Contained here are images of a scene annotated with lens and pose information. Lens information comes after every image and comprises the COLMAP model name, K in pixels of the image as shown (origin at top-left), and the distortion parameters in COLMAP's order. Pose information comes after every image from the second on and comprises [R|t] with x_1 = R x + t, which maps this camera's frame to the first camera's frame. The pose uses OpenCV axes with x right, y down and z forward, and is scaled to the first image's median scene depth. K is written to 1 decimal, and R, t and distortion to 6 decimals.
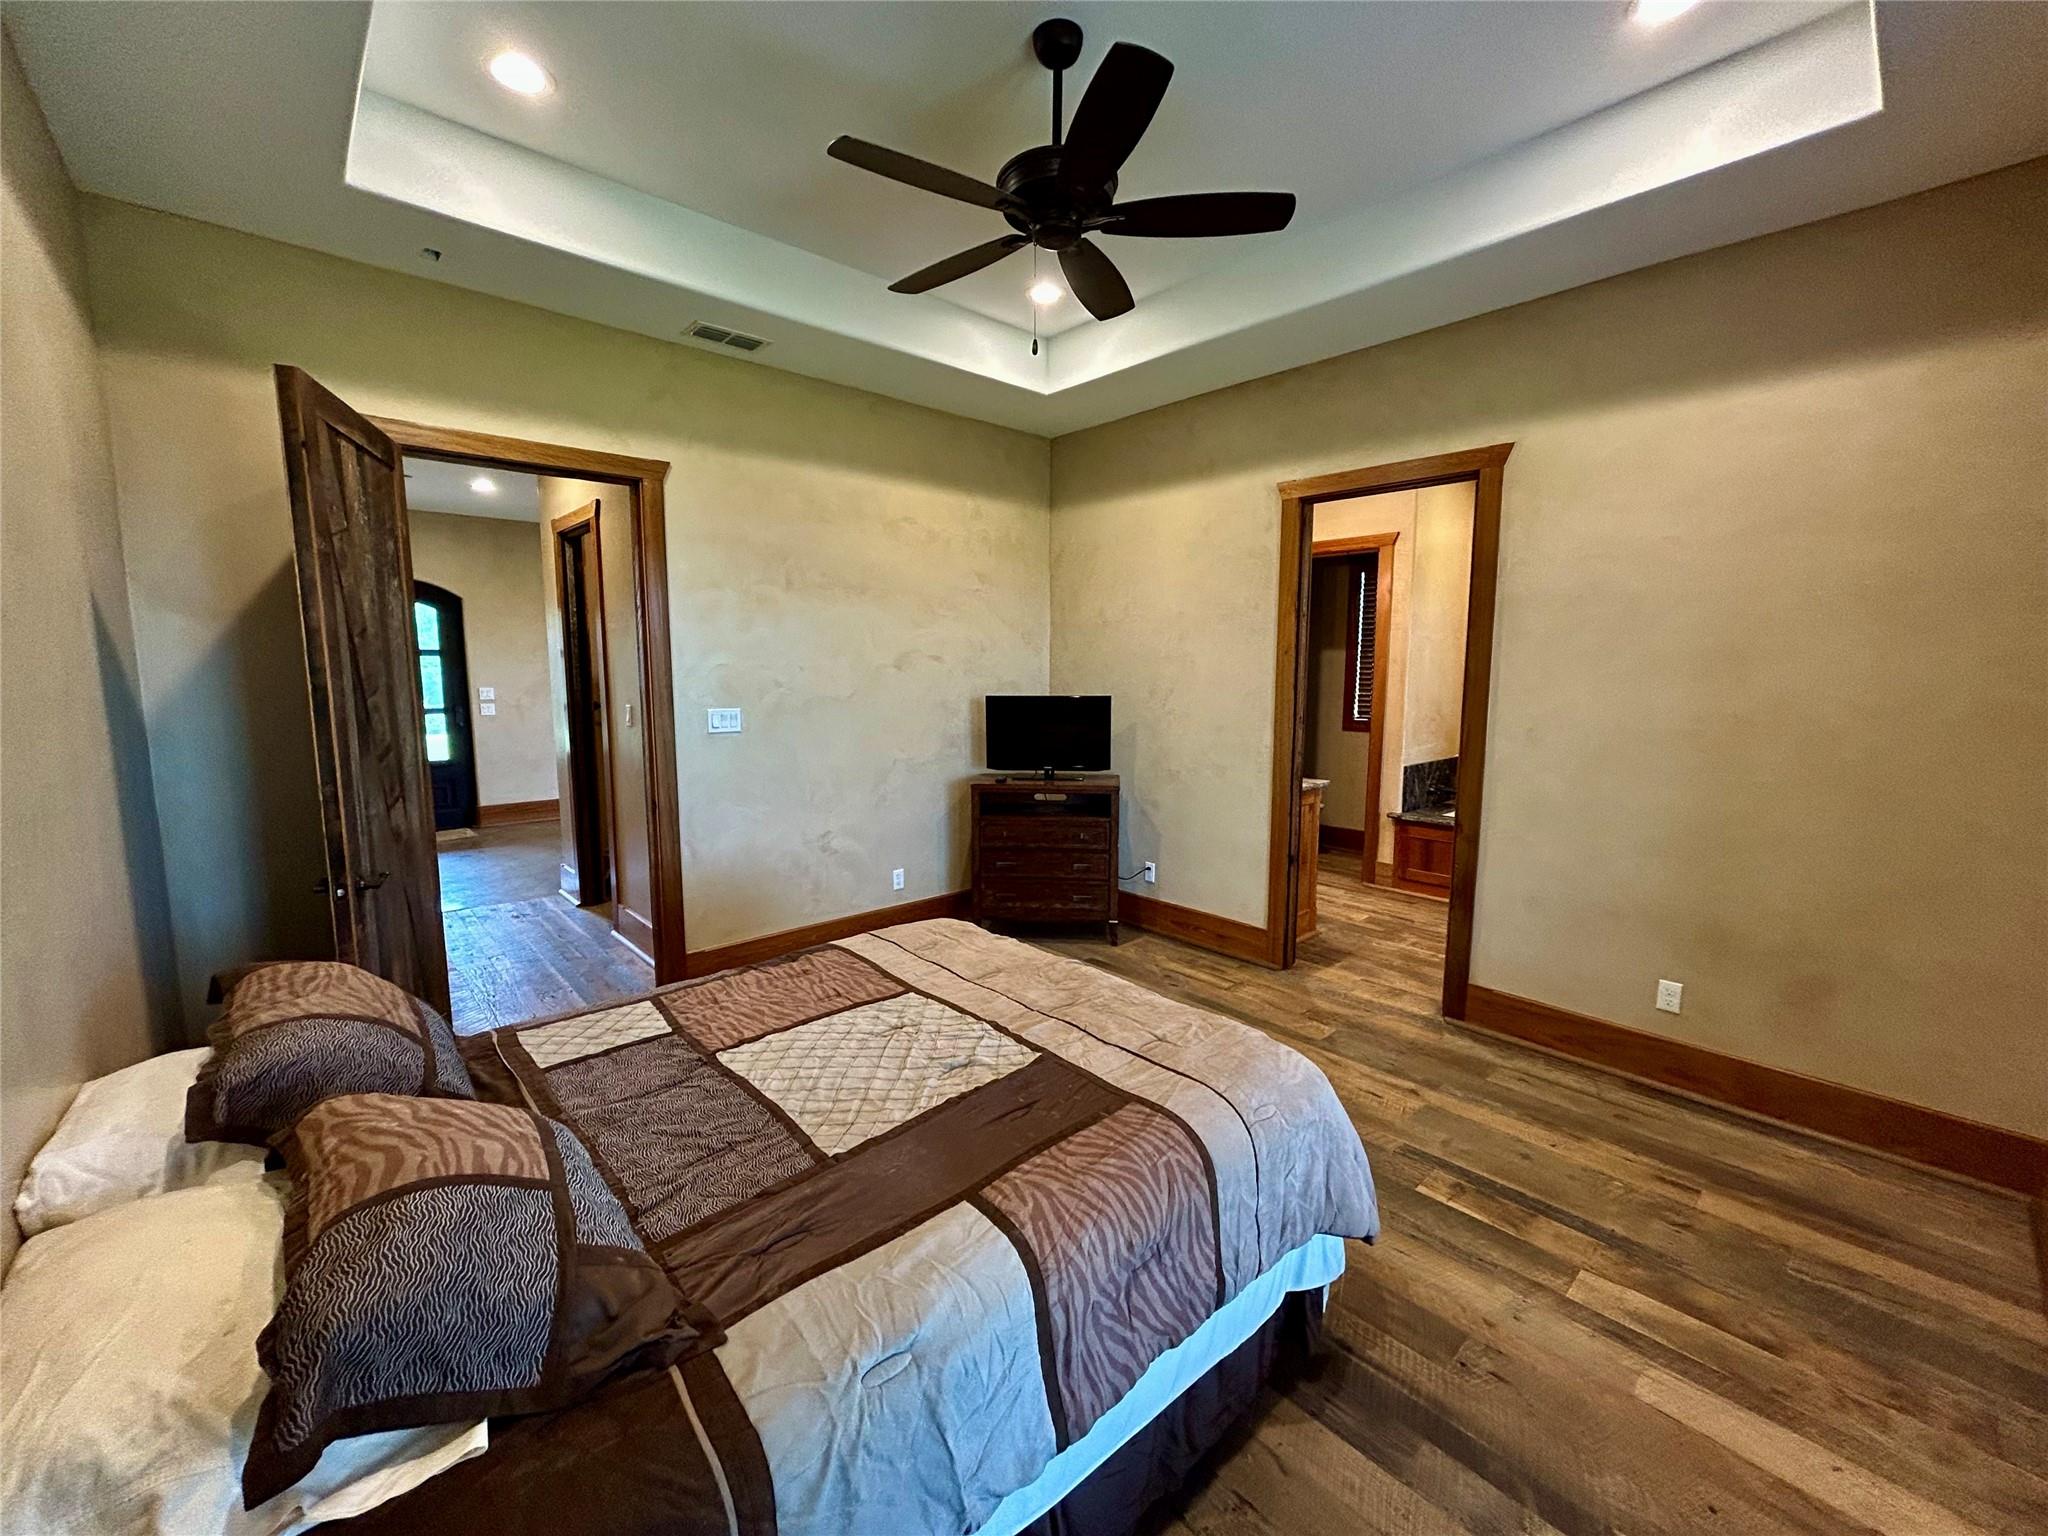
lens RADIAL K [[820.6, 0, 1025.6], [0, 820.6, 764.2], [0, 0, 1]] dist [-0.001149, -0.000013]
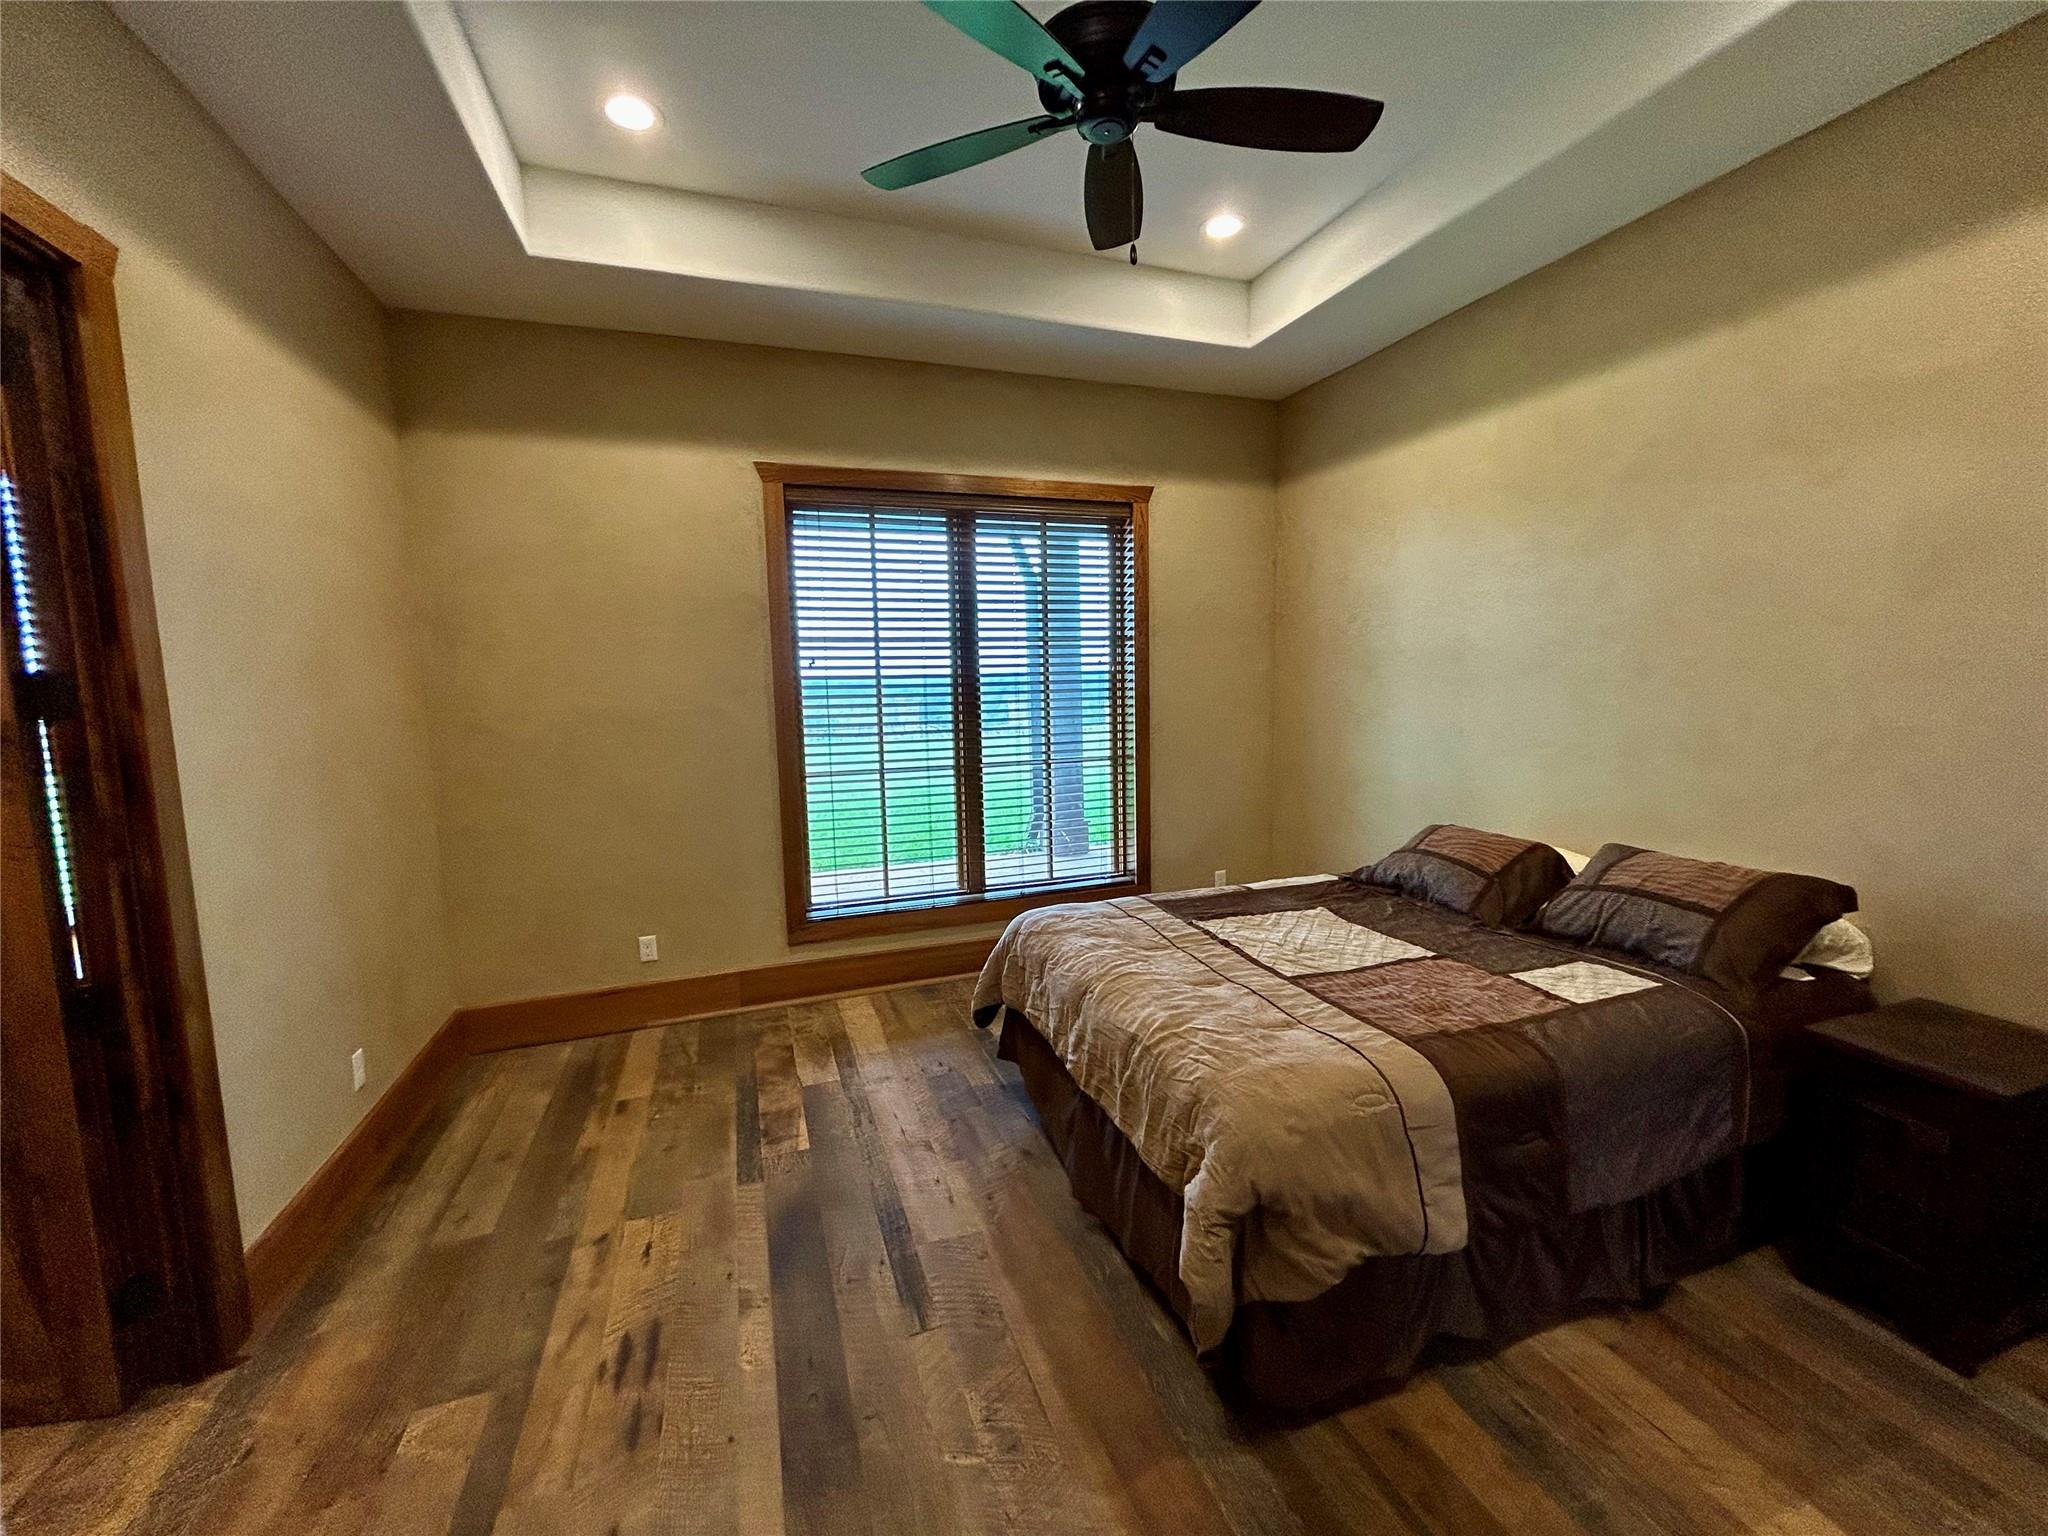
lens RADIAL K [[820.6, 0, 1025.6], [0, 820.6, 764.2], [0, 0, 1]] dist [-0.001149, -0.000013]
pose [[-0.922117, -0.024409, 0.386140, -0.202257], [0.066068, 0.973417, 0.219304, -0.202481], [-0.381228, 0.227736, -0.895992, 1.809113]]
